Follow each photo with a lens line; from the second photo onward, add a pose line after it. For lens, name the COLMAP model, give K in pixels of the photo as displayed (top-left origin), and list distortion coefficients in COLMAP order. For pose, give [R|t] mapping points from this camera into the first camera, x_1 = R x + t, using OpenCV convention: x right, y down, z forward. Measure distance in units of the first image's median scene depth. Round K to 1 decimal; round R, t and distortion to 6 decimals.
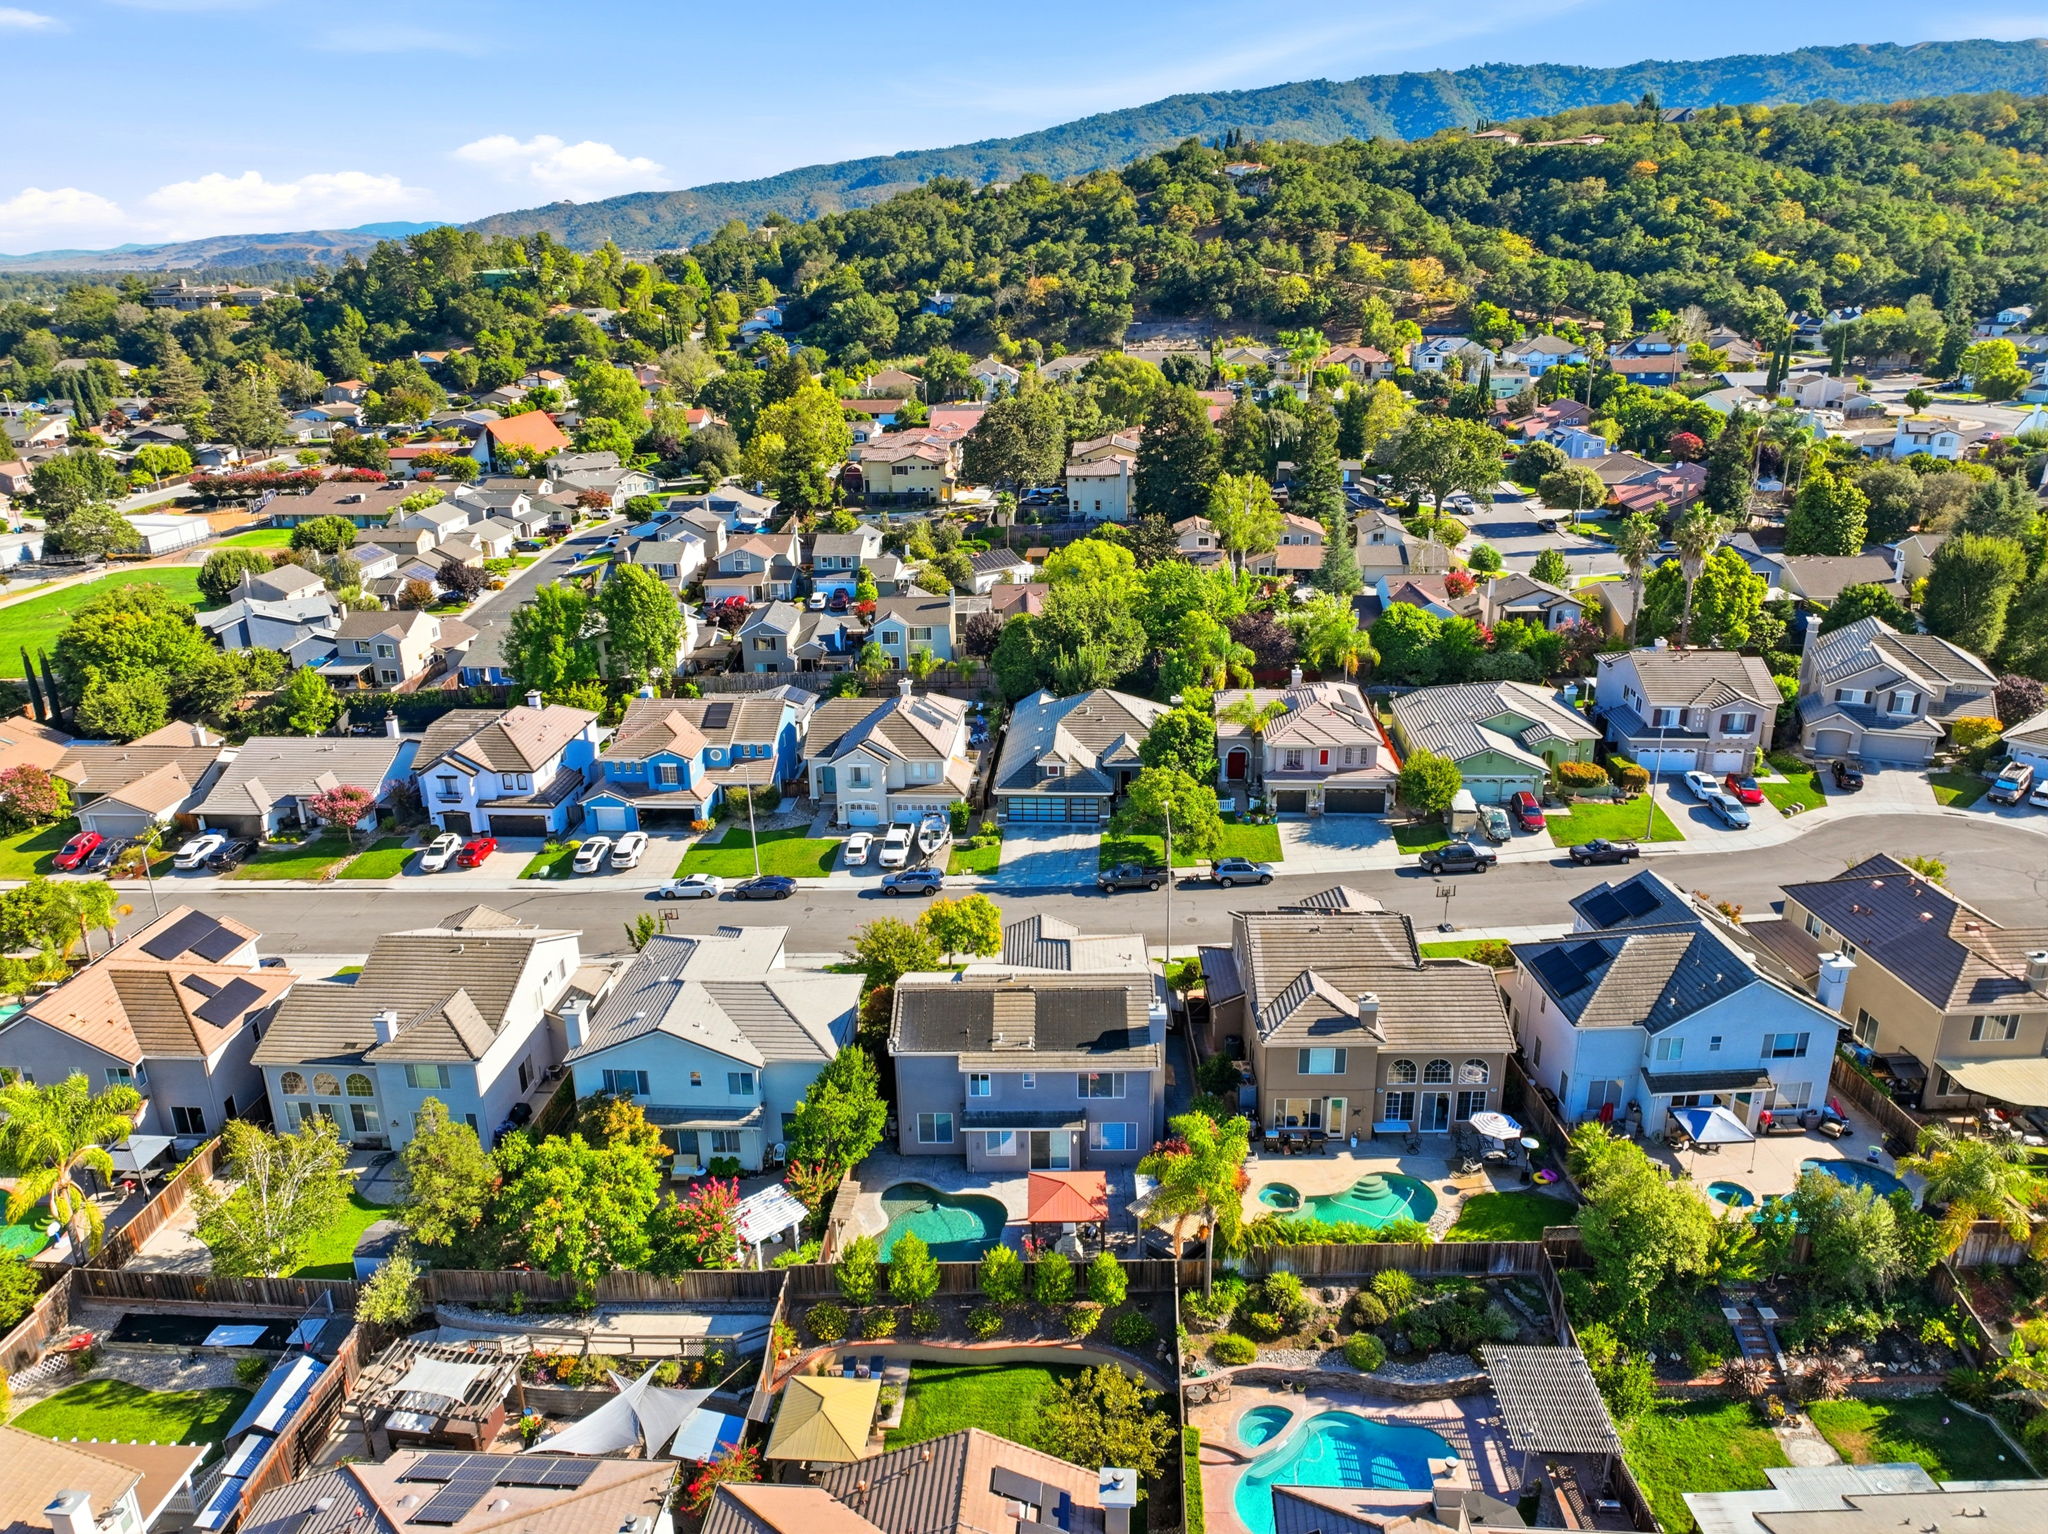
lens RADIAL K [[1440.0, 0, 1028.4], [0, 1440.0, 766.4], [0, 0, 1]] dist [-0.003278, 0.020667]
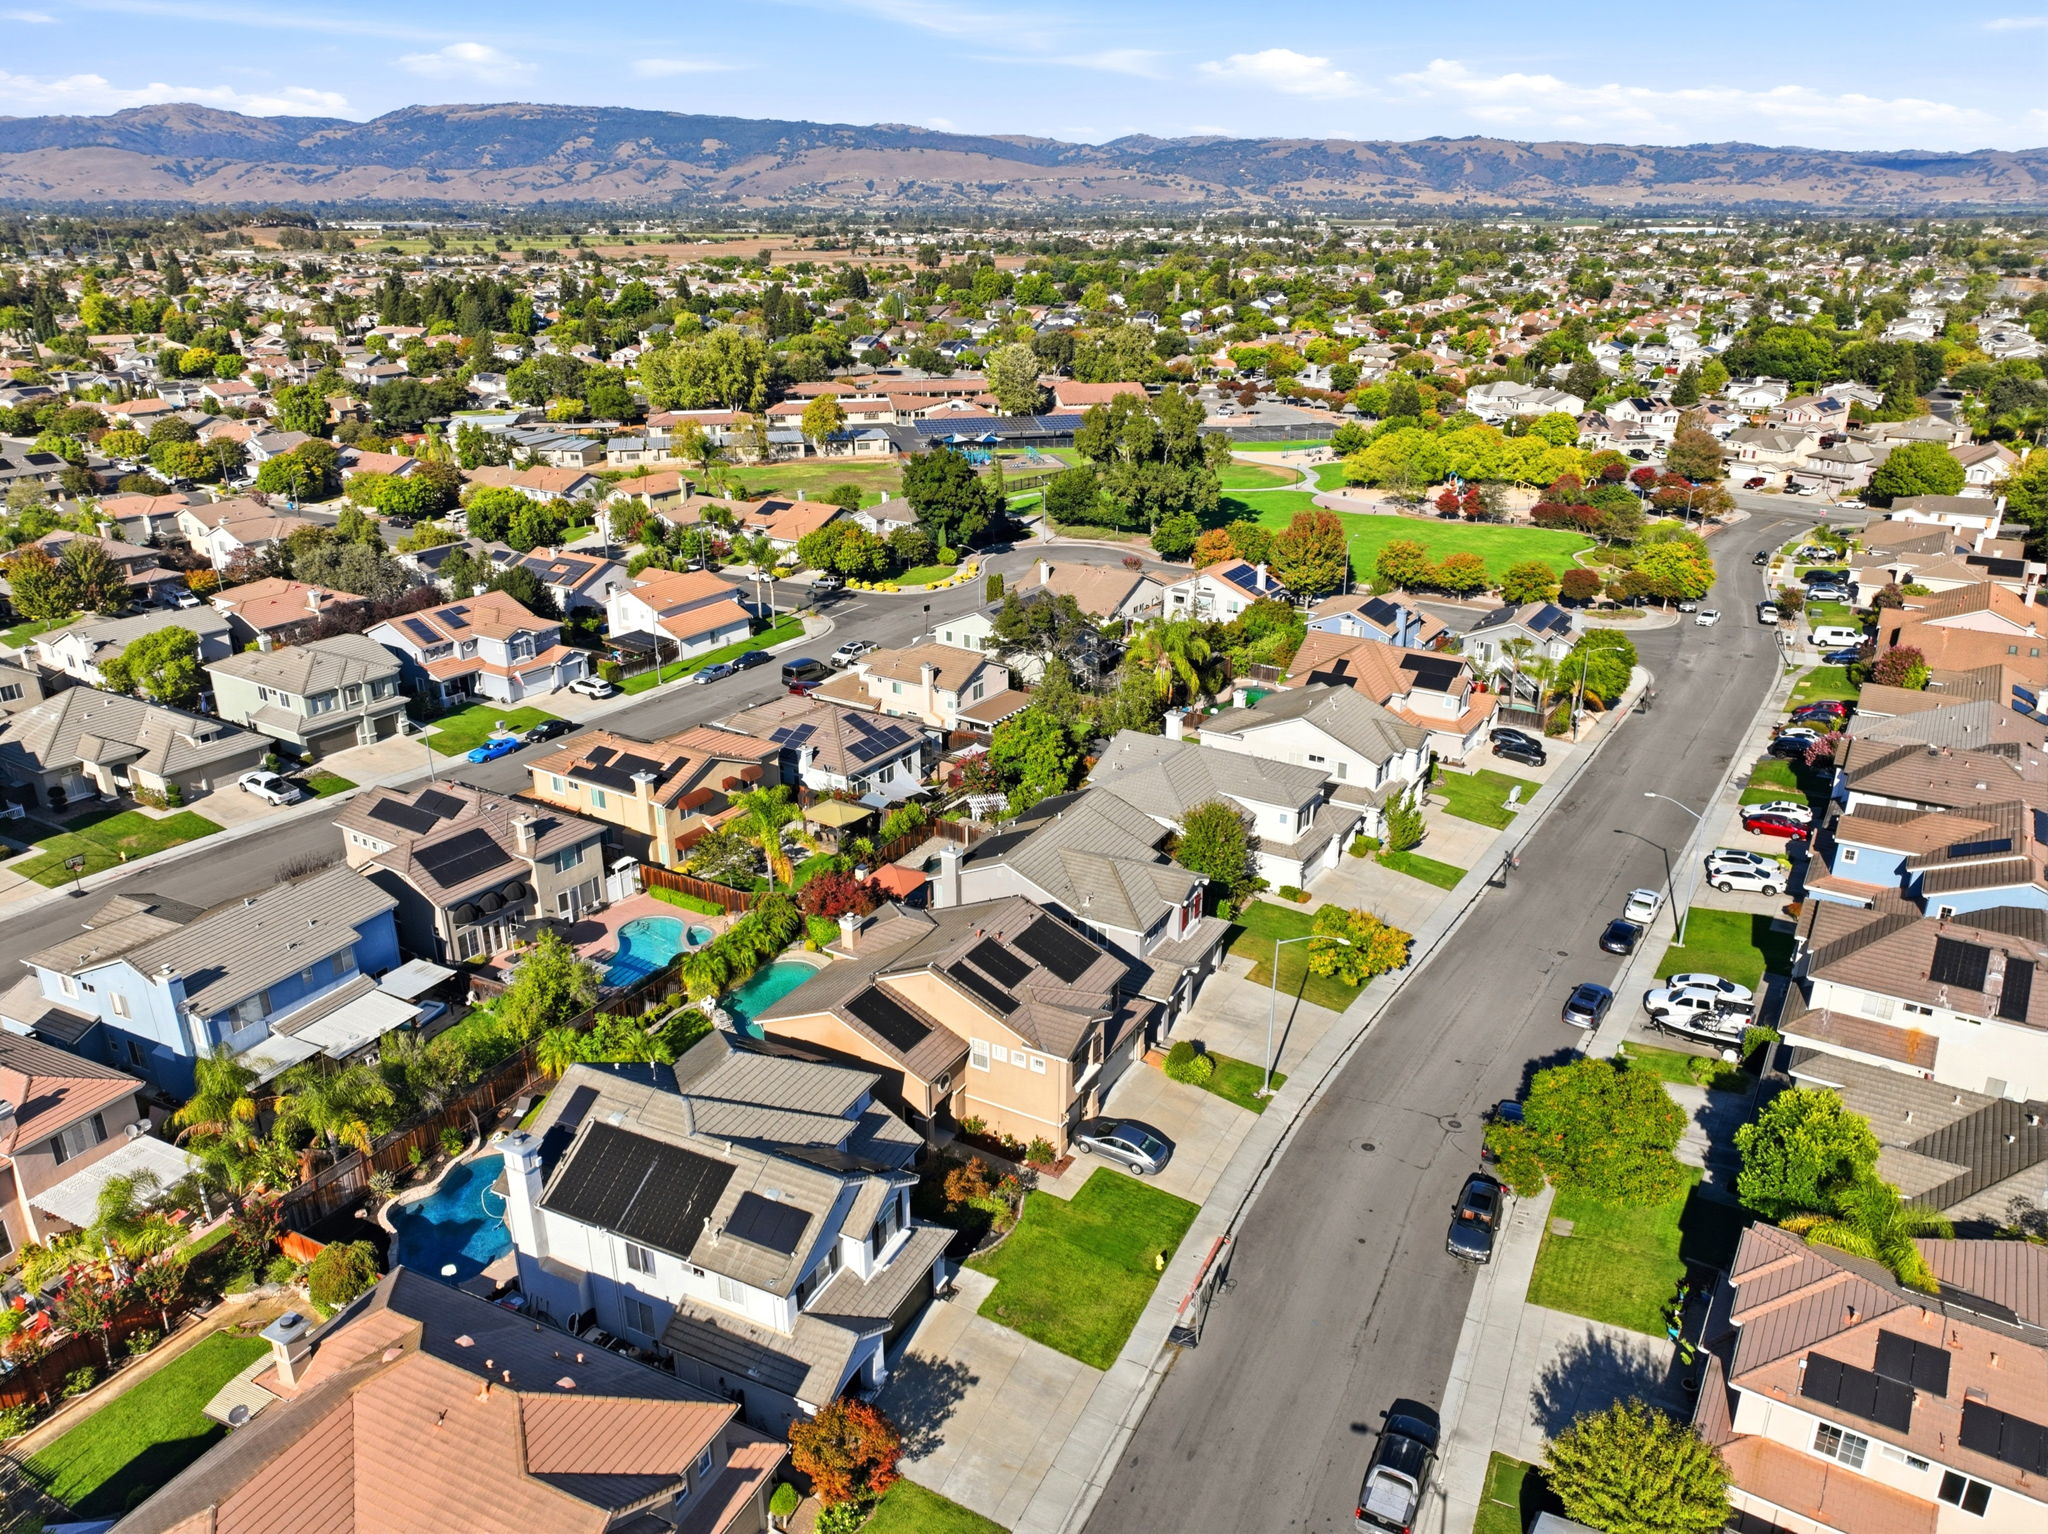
lens RADIAL K [[1440.0, 0, 1028.4], [0, 1440.0, 766.4], [0, 0, 1]] dist [-0.003278, 0.020667]
pose [[-0.480418, 0.334672, -0.810675, 0.627822], [-0.289577, 0.811965, 0.506812, -0.318970], [0.827855, 0.478234, -0.293169, 0.862483]]
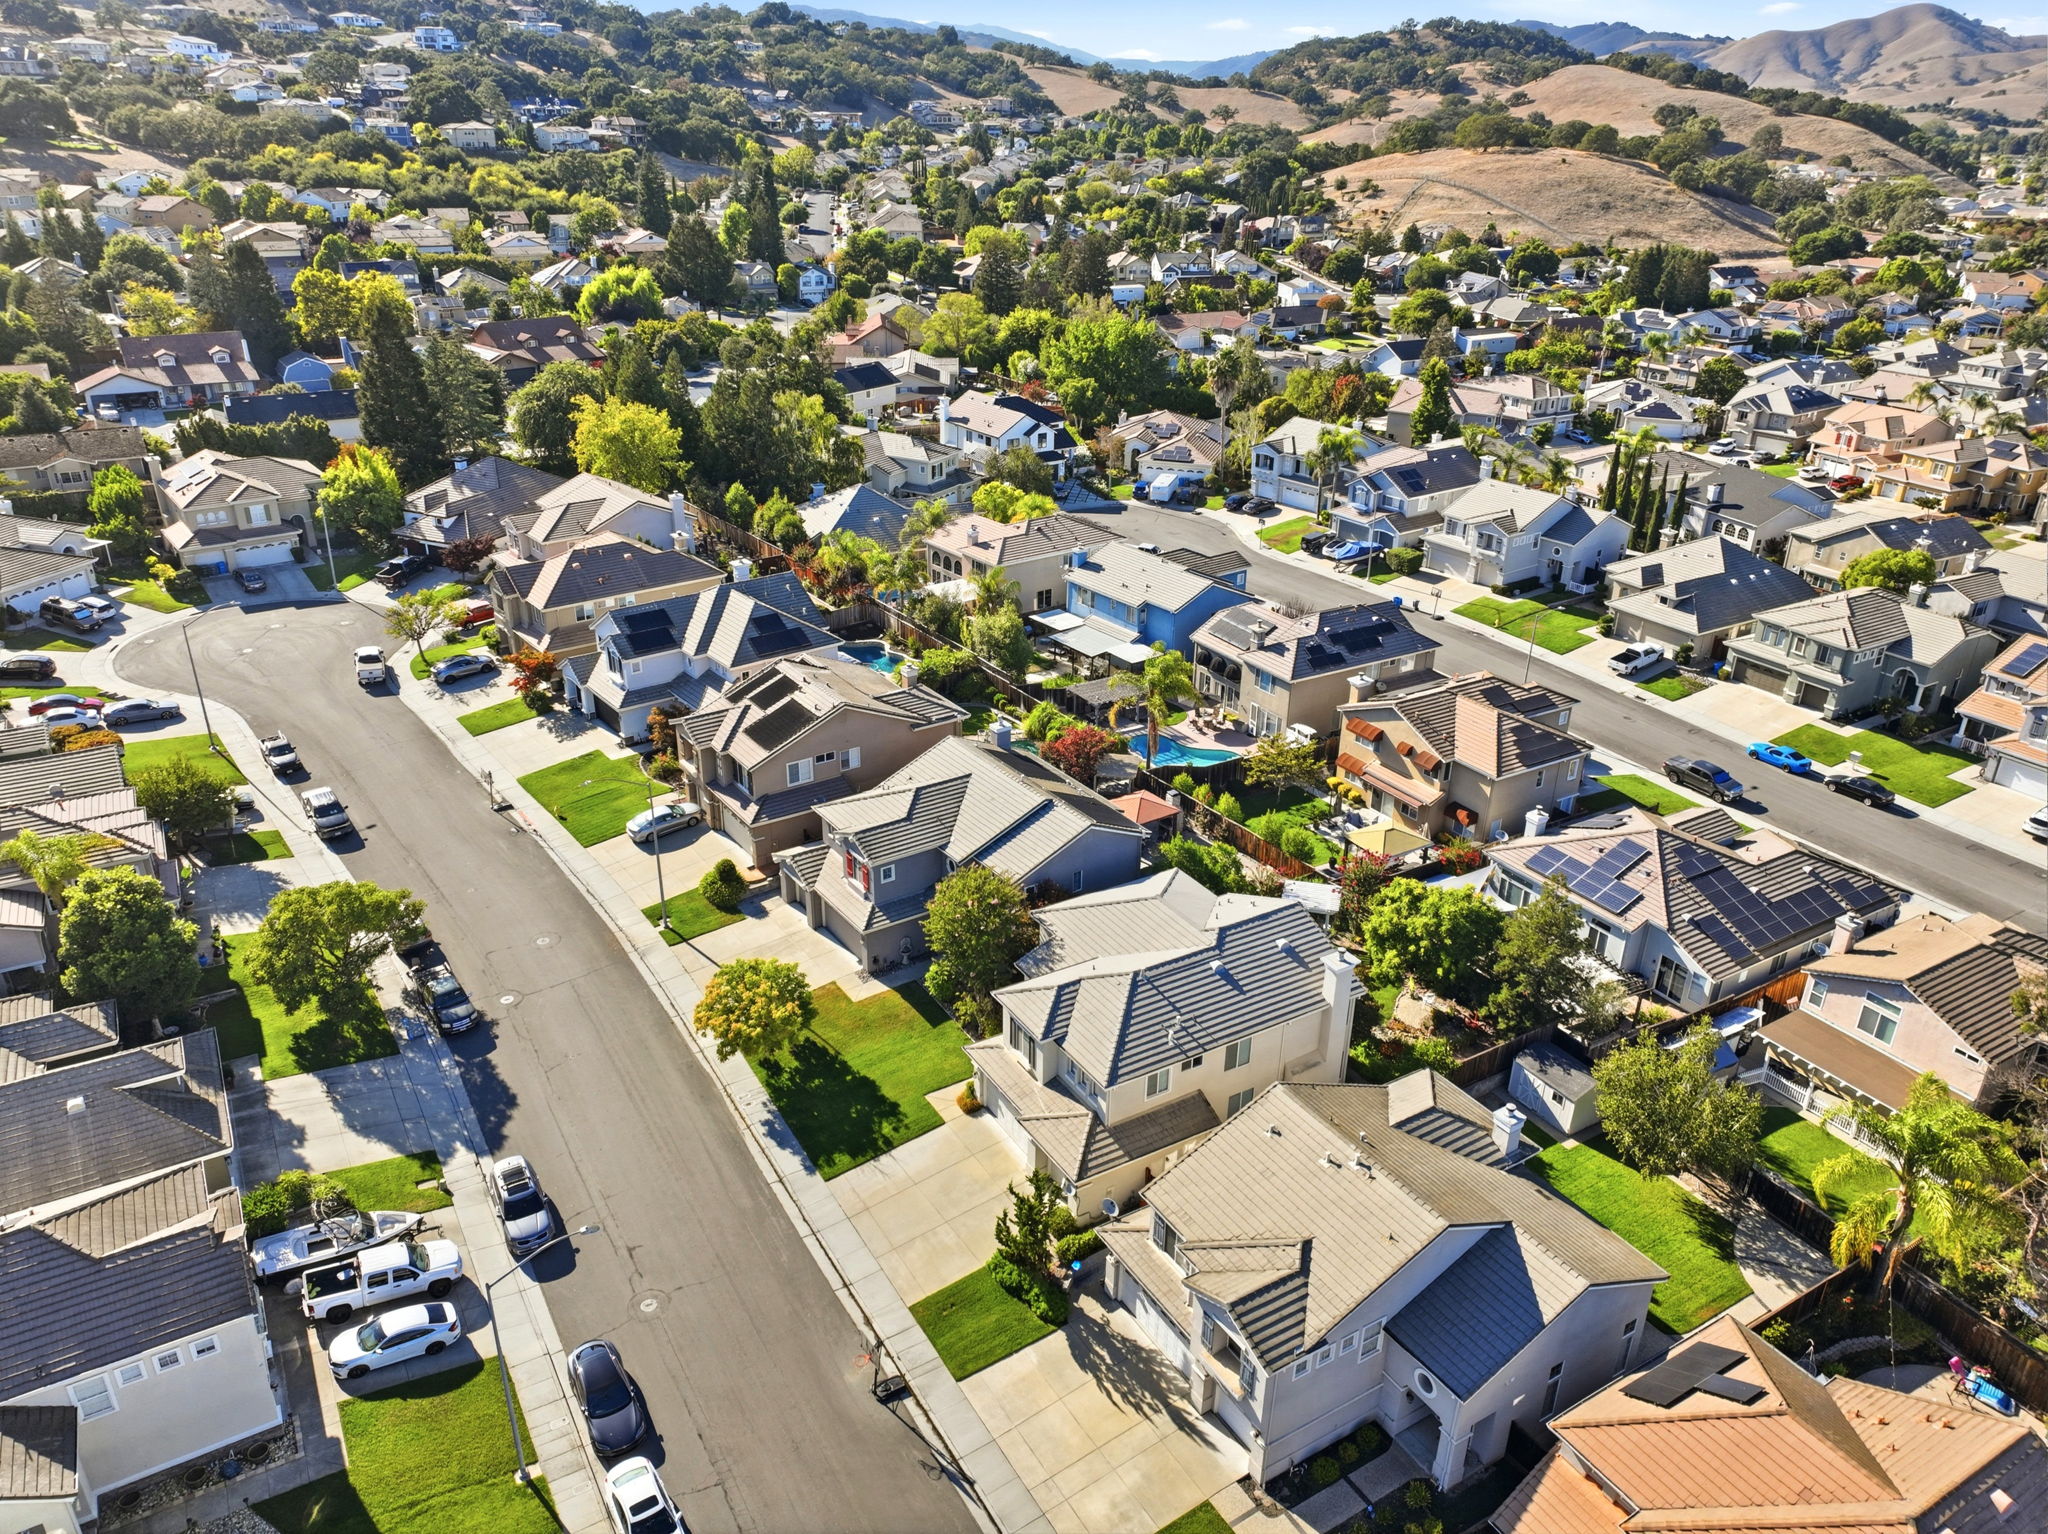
lens RADIAL K [[1440.0, 0, 1028.4], [0, 1440.0, 766.4], [0, 0, 1]] dist [-0.003278, 0.020667]
pose [[-0.571598, -0.339343, 0.747076, -0.529095], [0.273995, 0.779278, 0.563607, -0.302448], [-0.773436, 0.526852, -0.352455, 0.900376]]
